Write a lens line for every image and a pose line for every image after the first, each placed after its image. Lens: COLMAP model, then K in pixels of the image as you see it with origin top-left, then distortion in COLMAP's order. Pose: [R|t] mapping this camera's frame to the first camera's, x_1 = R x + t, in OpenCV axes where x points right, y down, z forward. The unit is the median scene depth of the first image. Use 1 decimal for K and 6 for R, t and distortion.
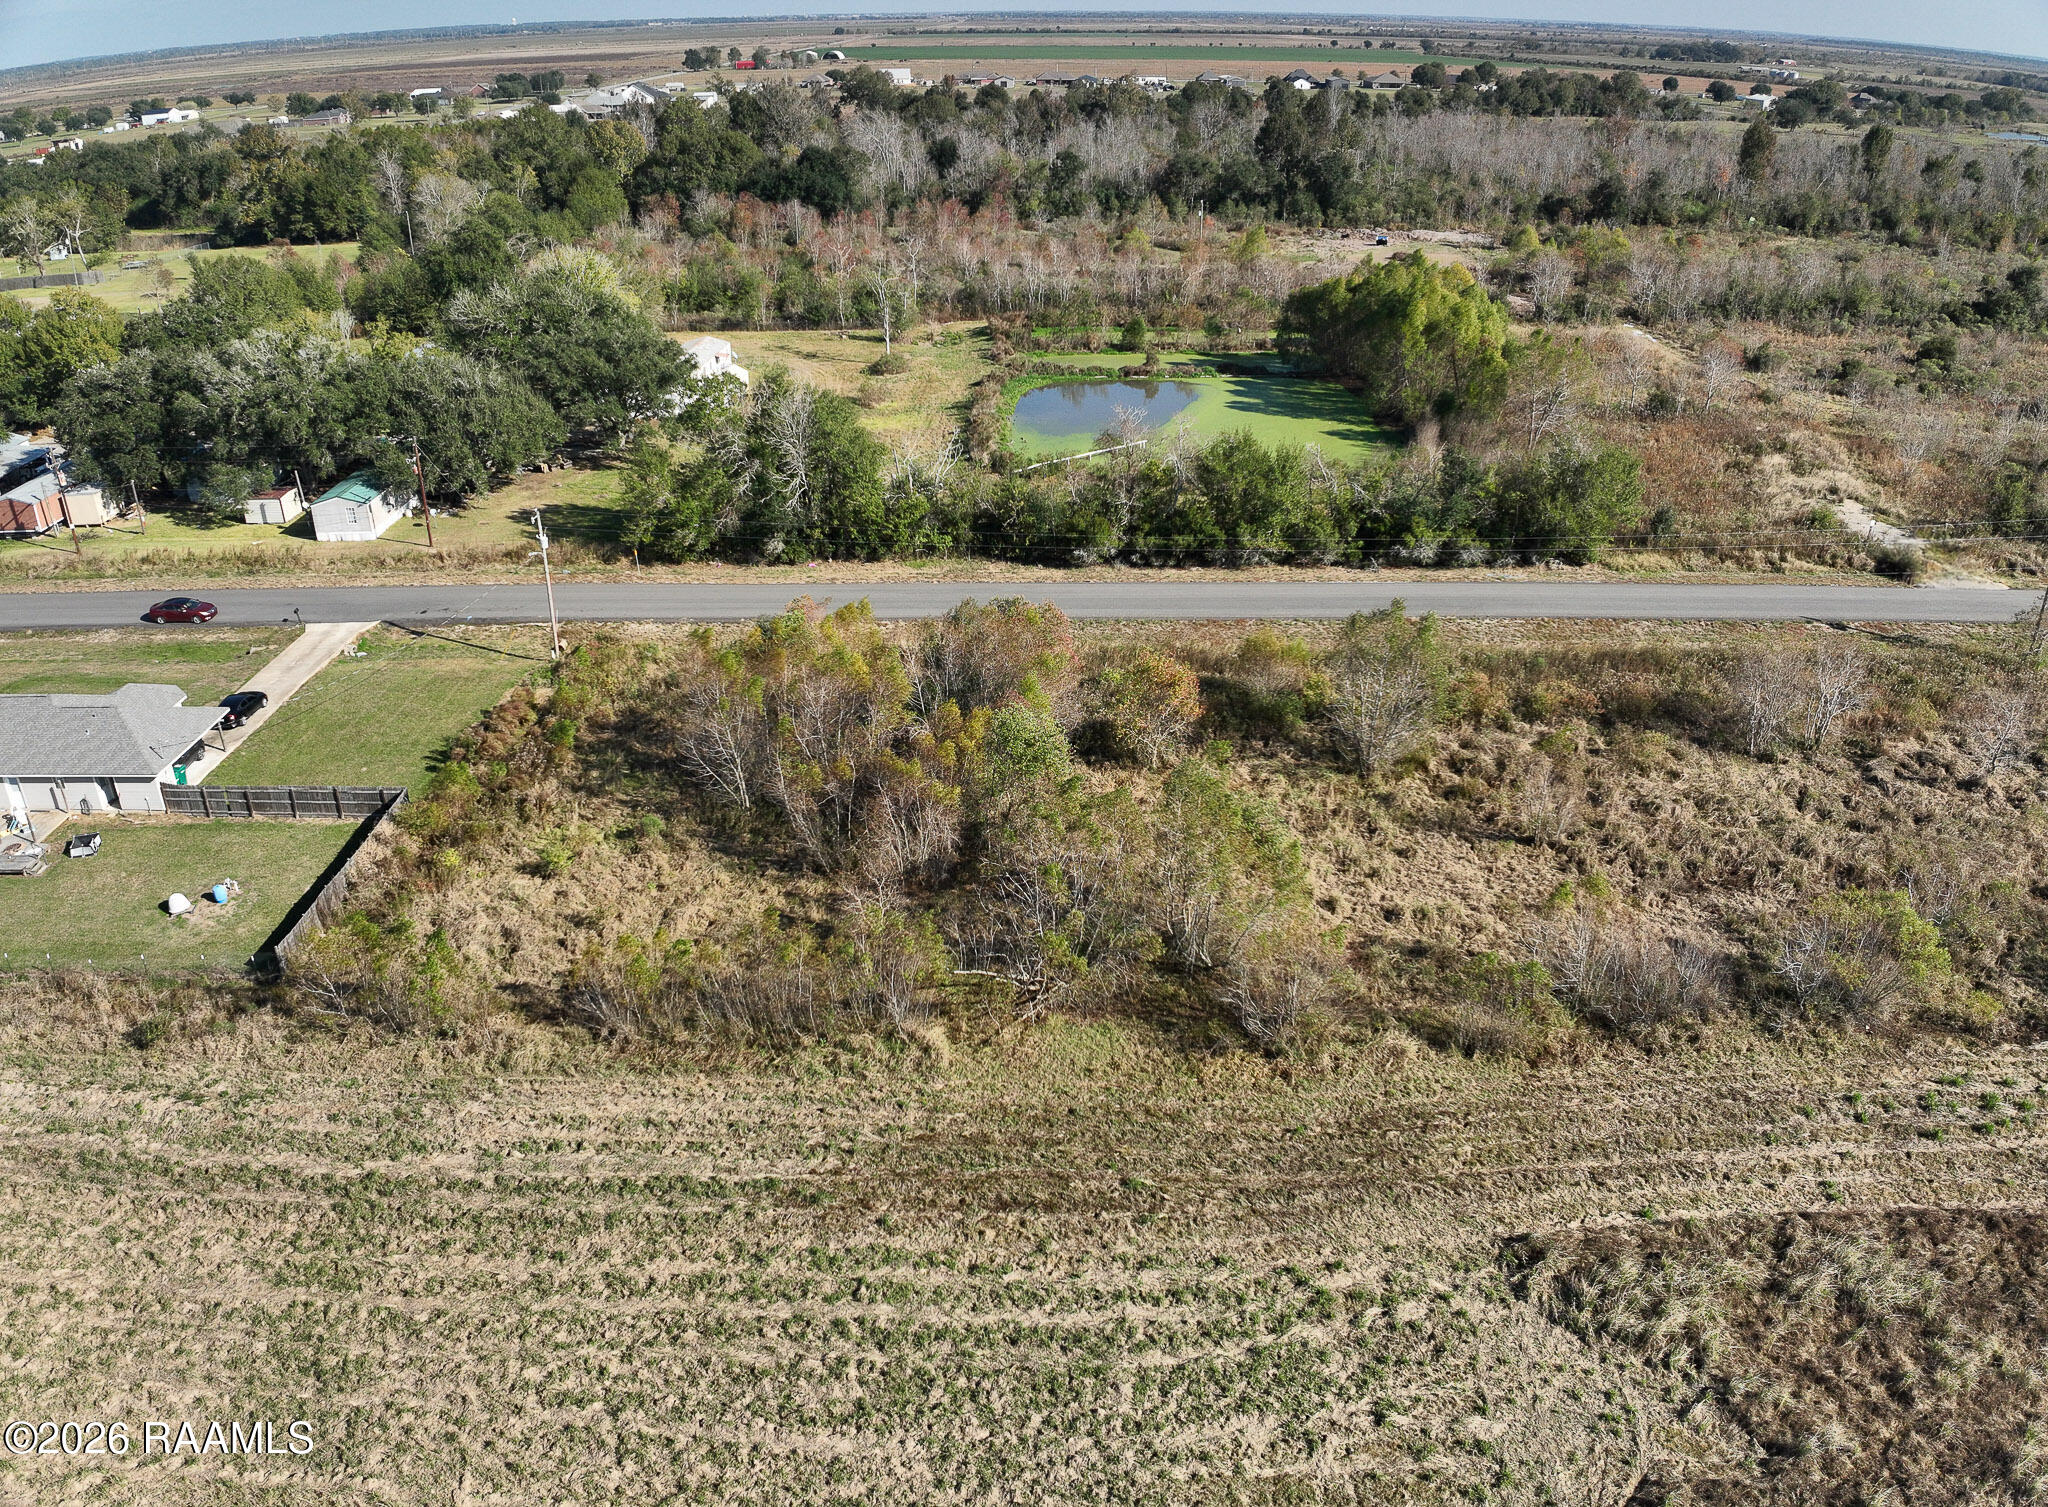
lens RADIAL K [[1534.1, 0, 1027.1], [0, 1534.1, 754.7], [0, 0, 1]] dist [-0.101118, -0.019782]
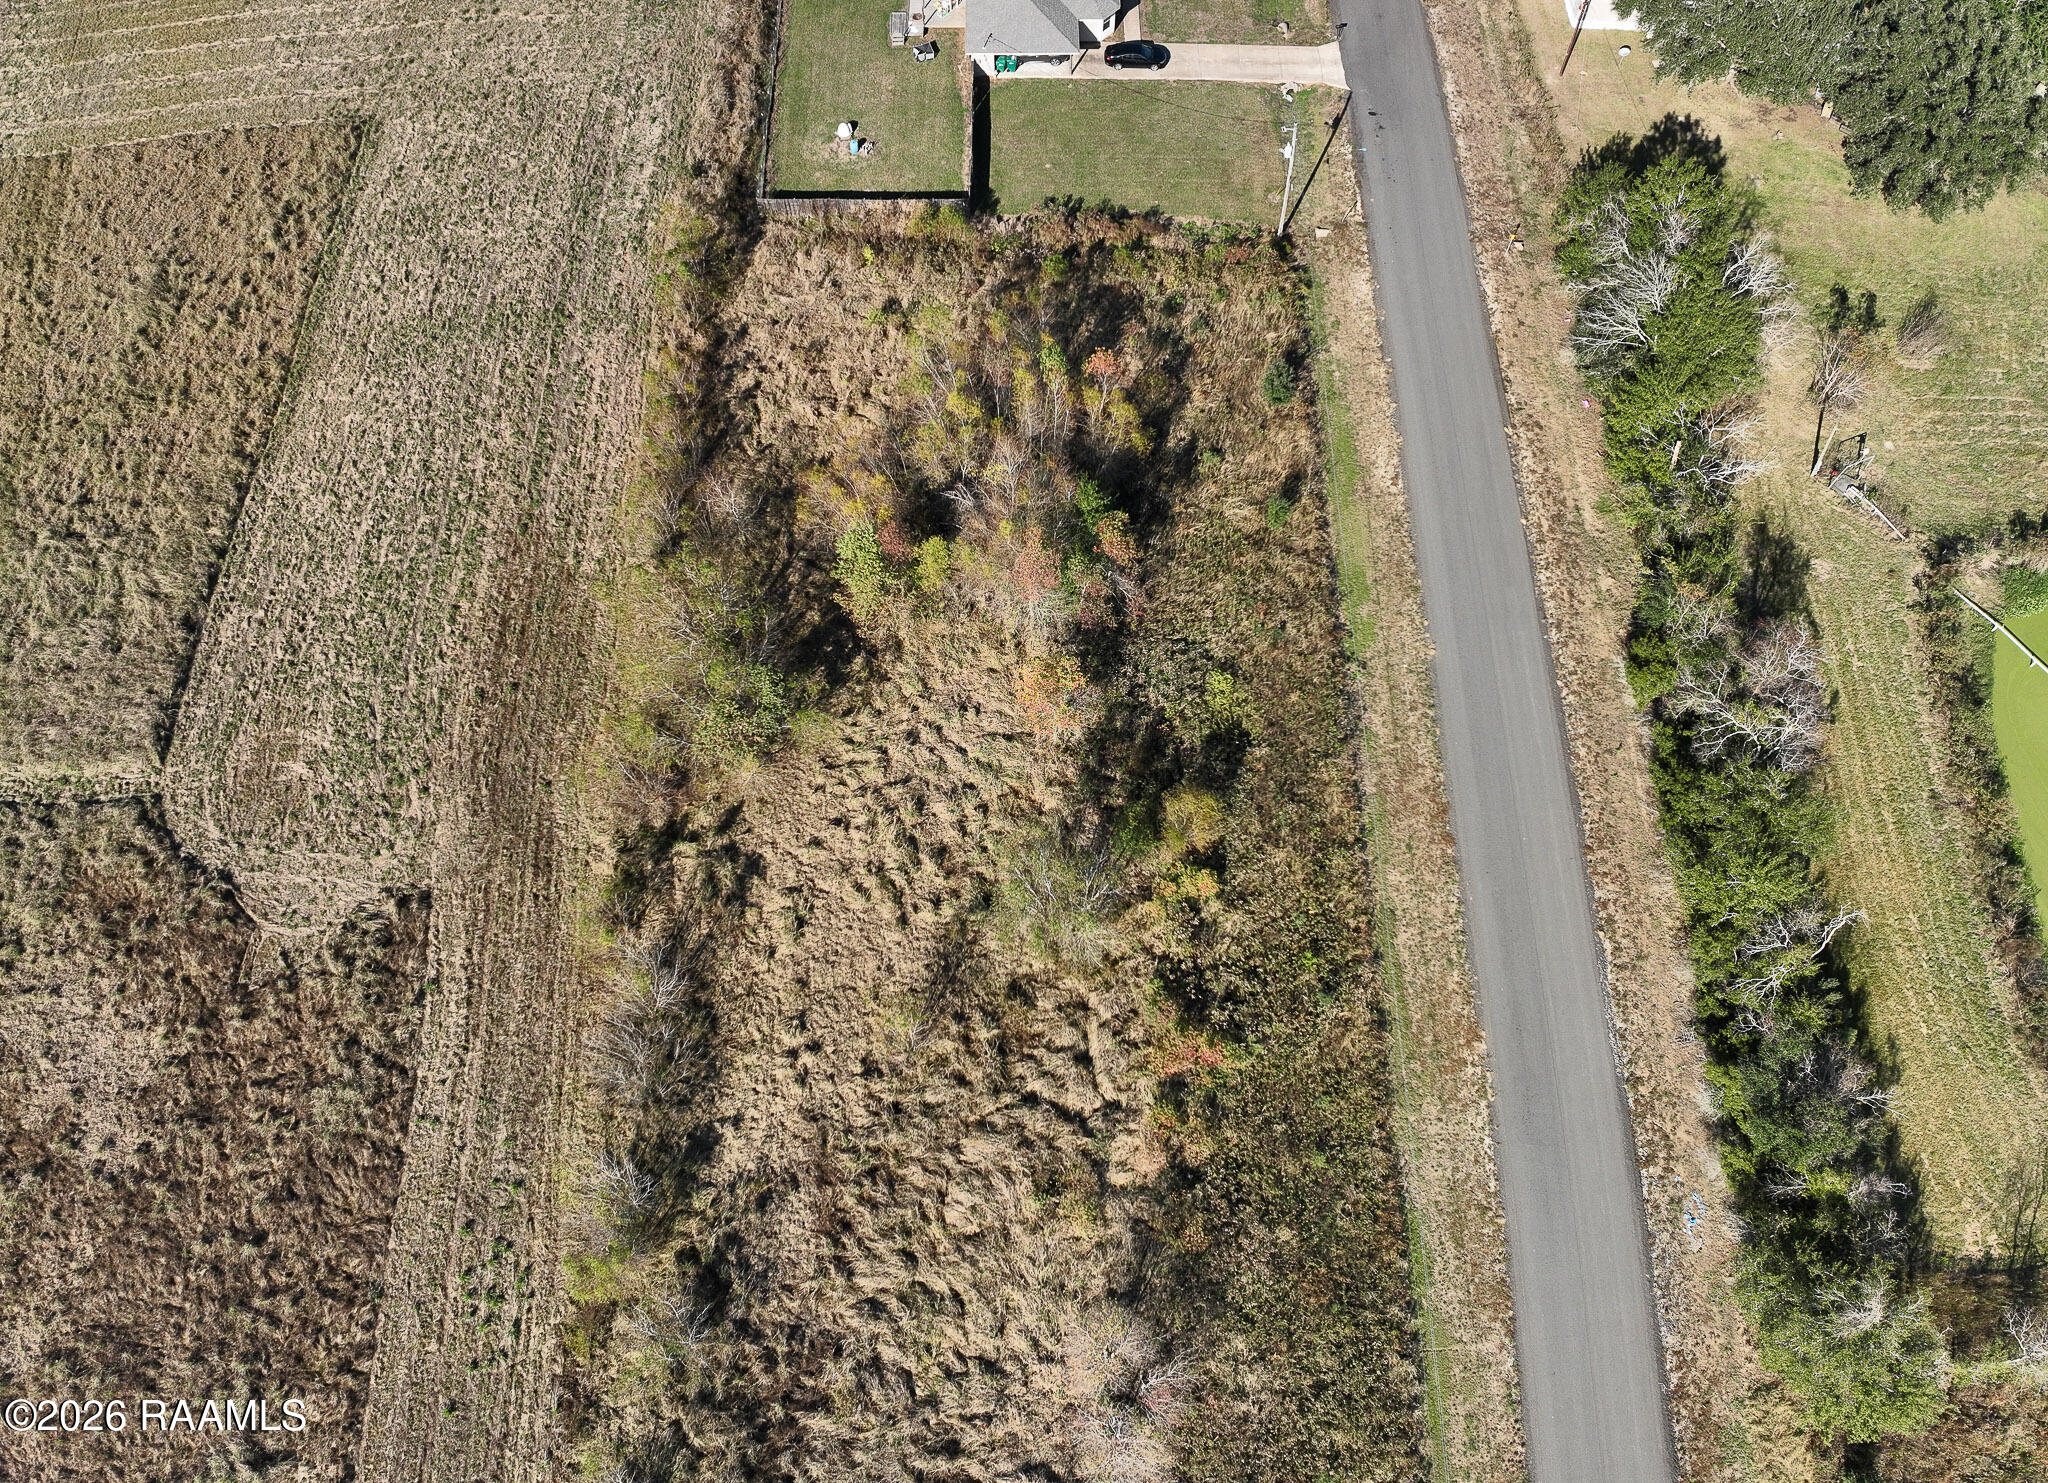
lens RADIAL K [[1518.6, 0, 1033.8], [0, 1518.6, 734.2], [0, 0, 1]] dist [-0.100159, -0.020450]
pose [[0.018221, 0.907486, -0.419687, 0.383746], [-0.449988, 0.382284, 0.807075, -0.601522], [0.892849, 0.174149, 0.415323, 0.400902]]
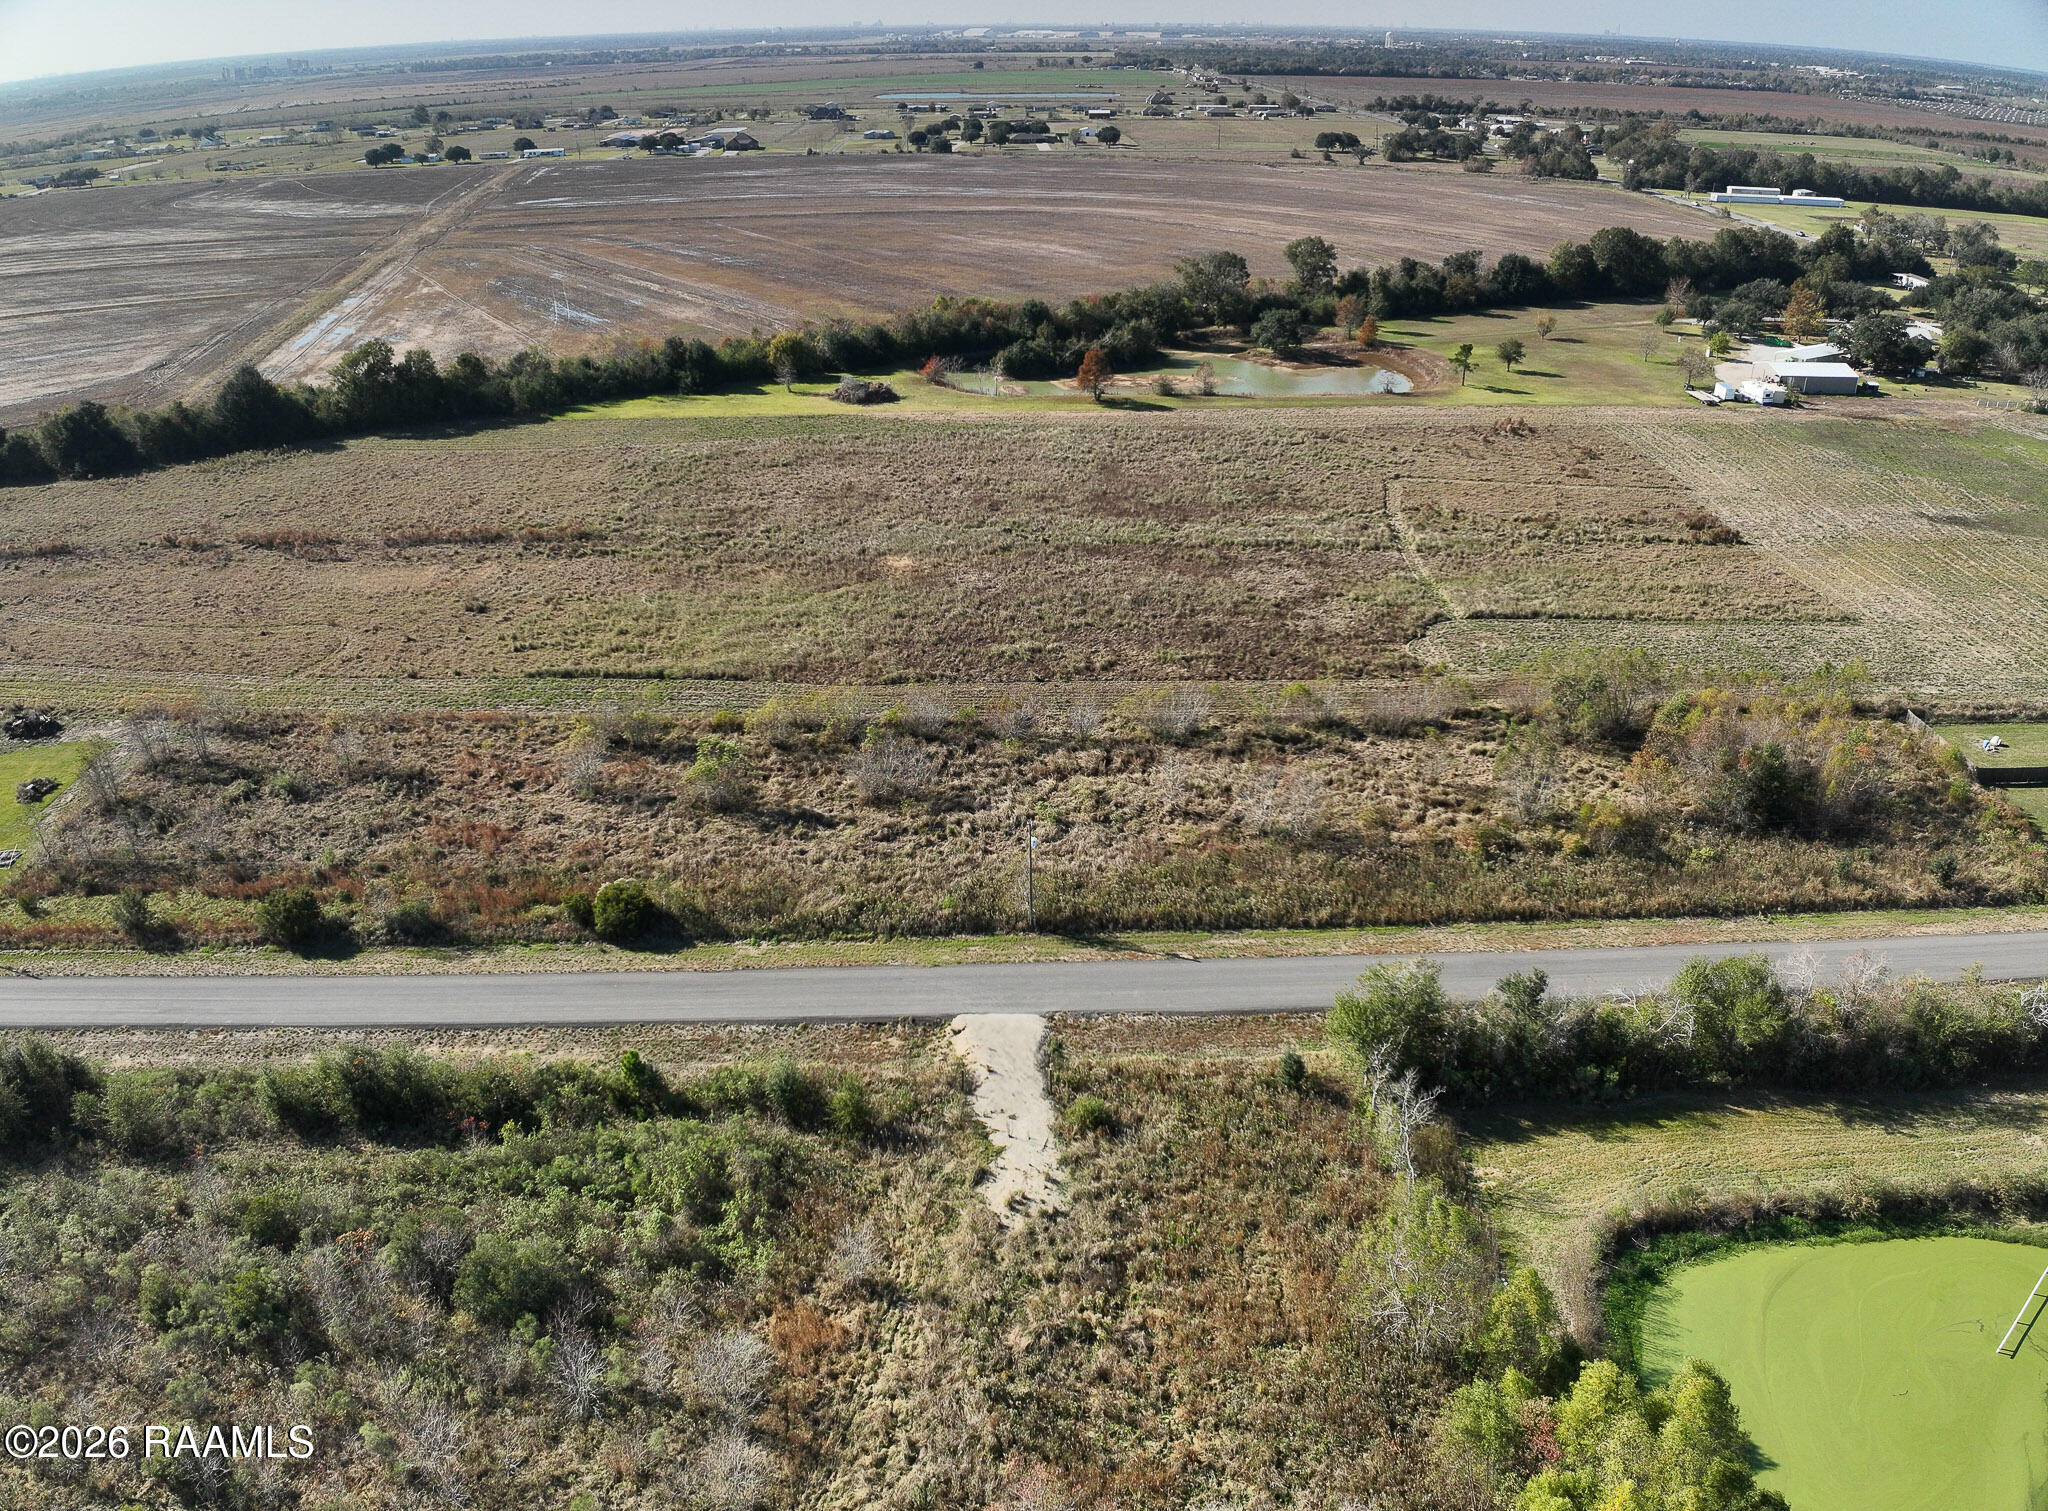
lens RADIAL K [[1522.5, 0, 1022.7], [0, 1522.5, 756.2], [0, 0, 1]] dist [-0.097007, -0.023887]
pose [[-0.999111, 0.026925, -0.032429, 0.625986], [-0.009747, 0.600920, 0.799250, -1.033328], [0.041007, 0.798856, -0.600124, 1.427209]]
